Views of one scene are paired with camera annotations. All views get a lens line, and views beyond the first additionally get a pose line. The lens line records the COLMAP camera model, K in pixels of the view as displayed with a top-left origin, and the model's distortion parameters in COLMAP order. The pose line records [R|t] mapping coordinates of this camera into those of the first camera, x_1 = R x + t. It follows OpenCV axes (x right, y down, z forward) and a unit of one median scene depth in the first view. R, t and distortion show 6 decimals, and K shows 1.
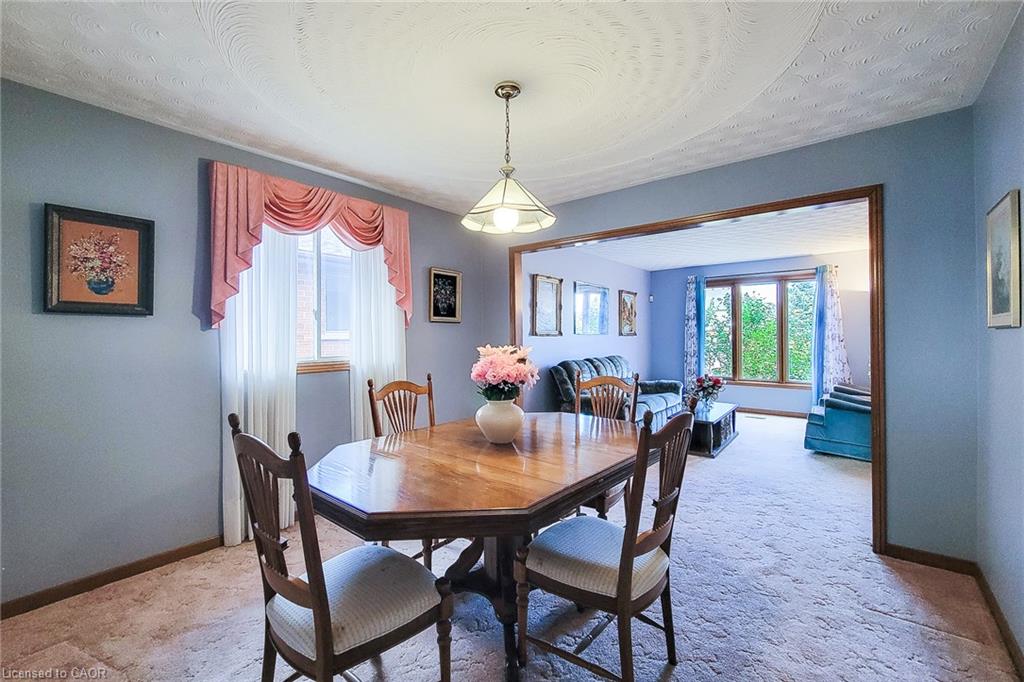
lens RADIAL K [[435.7, 0, 493.6], [0, 435.7, 333.8], [0, 0, 1]] dist [-0.002448, -0.000491]
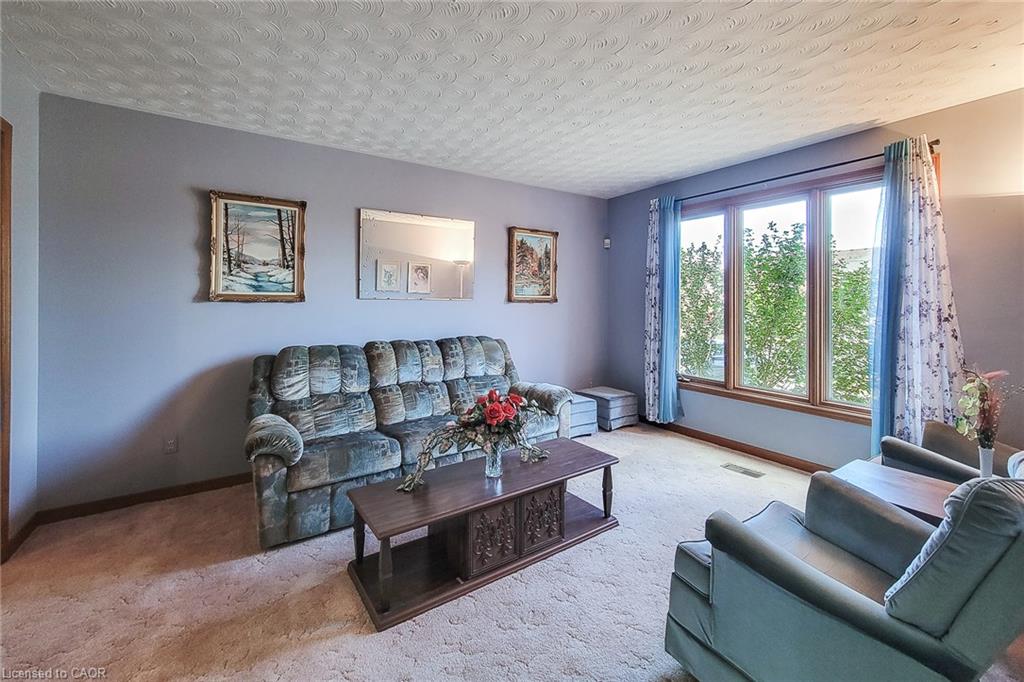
lens RADIAL K [[422.2, 0, 506.0], [0, 422.2, 299.3], [0, 0, 1]] dist [0.000850, -0.000200]
pose [[0.957652, 0.006664, -0.287850, 0.449947], [-0.006508, 0.999978, 0.001501, -0.000588], [0.287853, 0.000436, 0.957674, 0.430832]]
